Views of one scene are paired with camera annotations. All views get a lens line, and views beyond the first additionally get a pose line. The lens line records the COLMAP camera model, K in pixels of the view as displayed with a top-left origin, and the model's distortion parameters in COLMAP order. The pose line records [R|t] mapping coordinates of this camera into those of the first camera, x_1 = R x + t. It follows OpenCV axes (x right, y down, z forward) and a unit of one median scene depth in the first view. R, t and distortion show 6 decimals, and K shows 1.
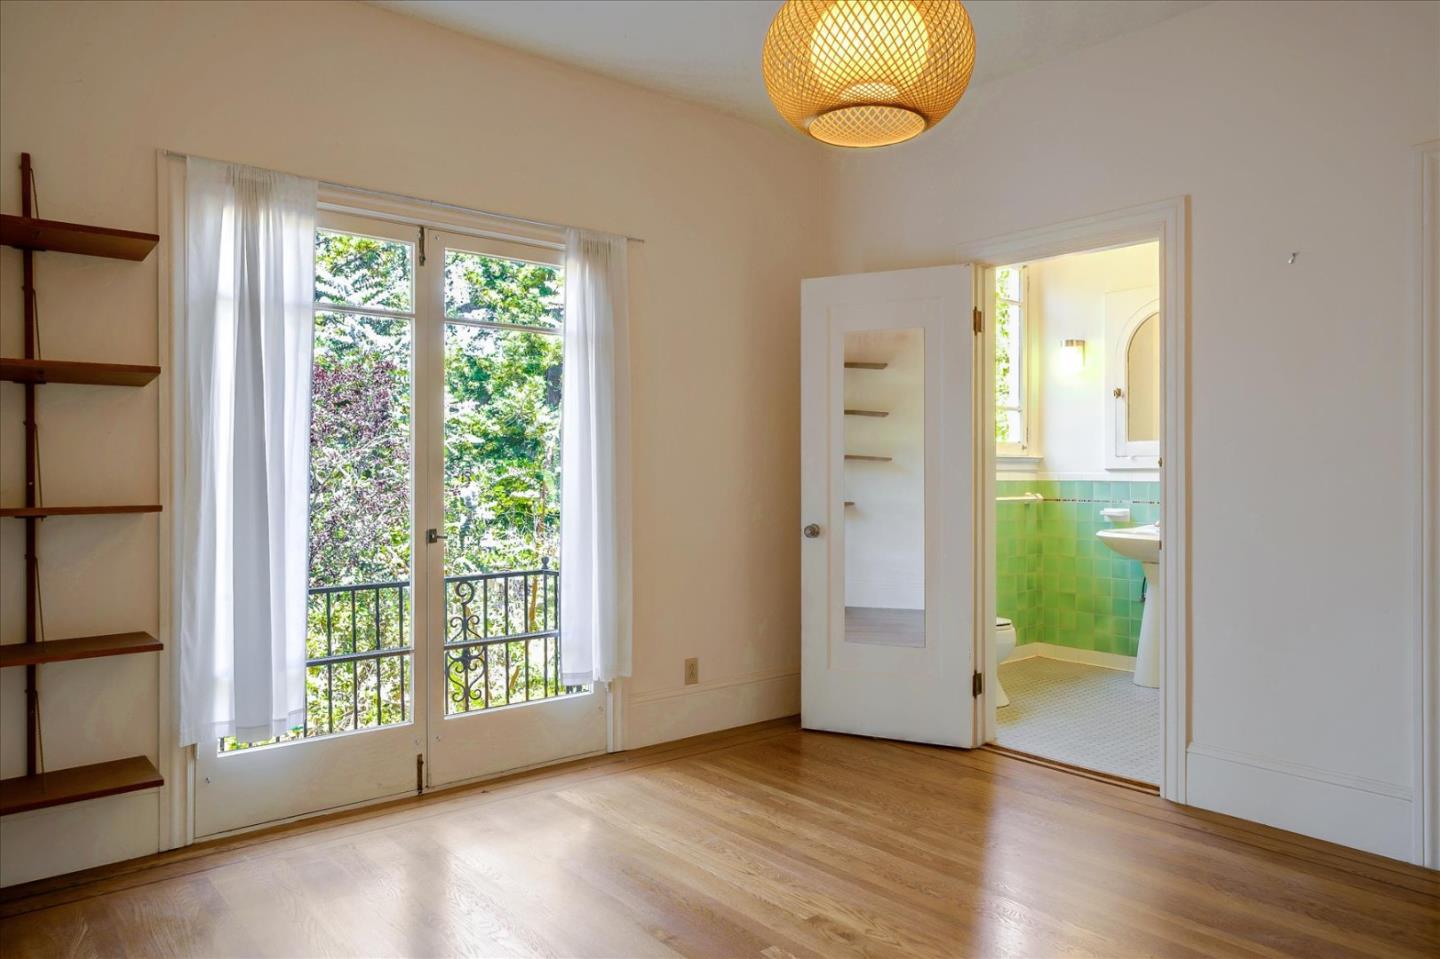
lens RADIAL K [[952.2, 0, 722.1], [0, 952.2, 479.3], [0, 0, 1]] dist [-0.053911, 0.050582]
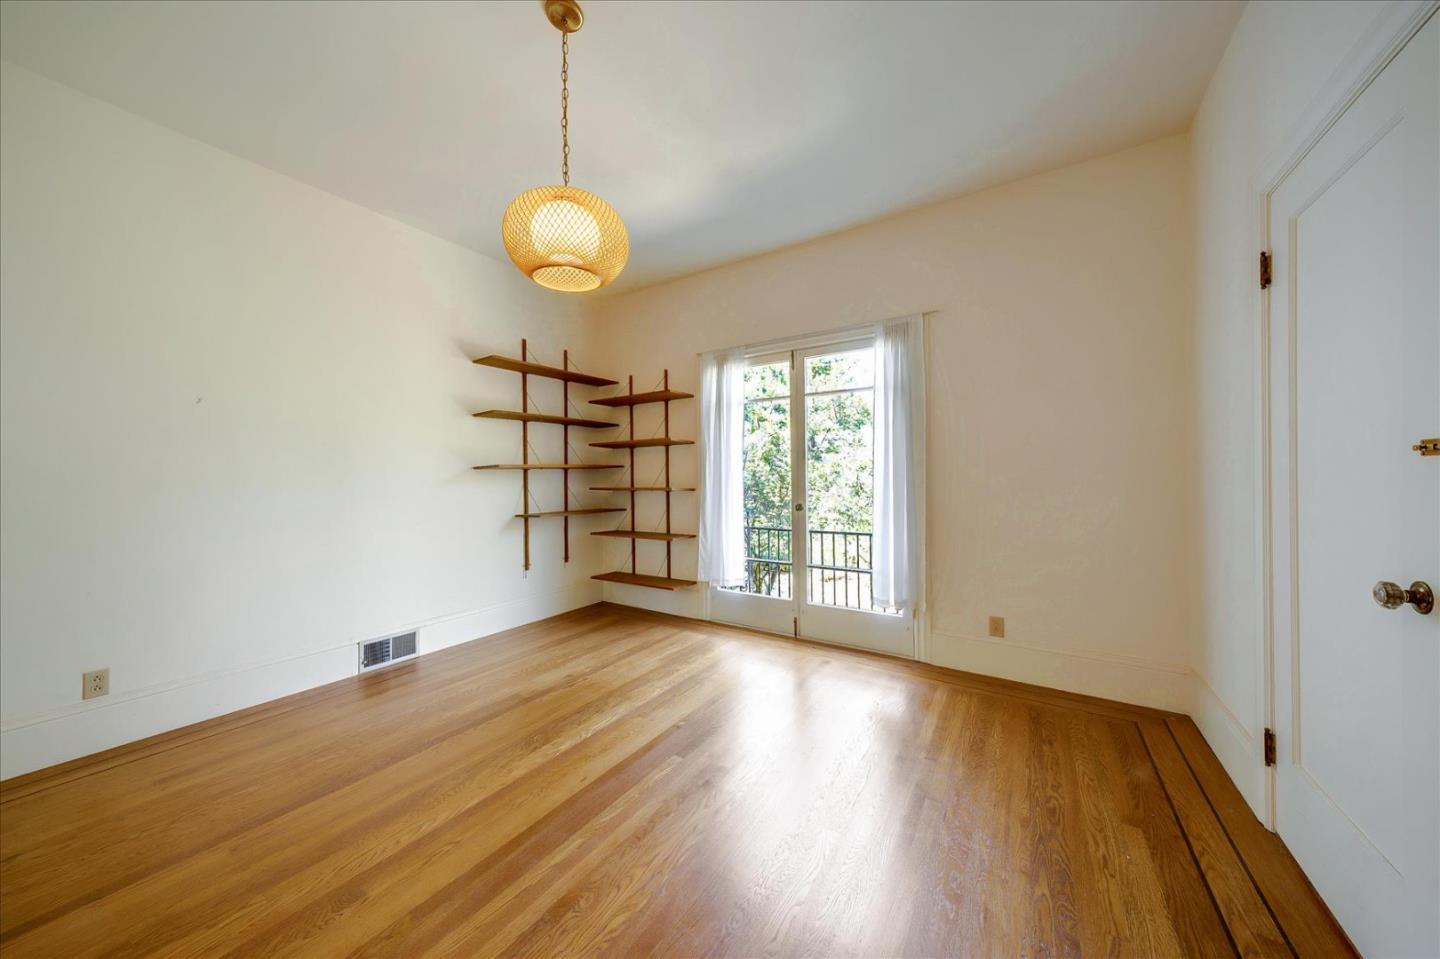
lens RADIAL K [[491.3, 0, 721.6], [0, 491.3, 477.9], [0, 0, 1]] dist [0.000565, -0.000006]
pose [[0.281499, -0.000123, -0.959561, 0.635188], [0.002916, 0.999995, 0.000727, -0.002159], [0.959557, -0.003002, 0.281498, 0.571617]]
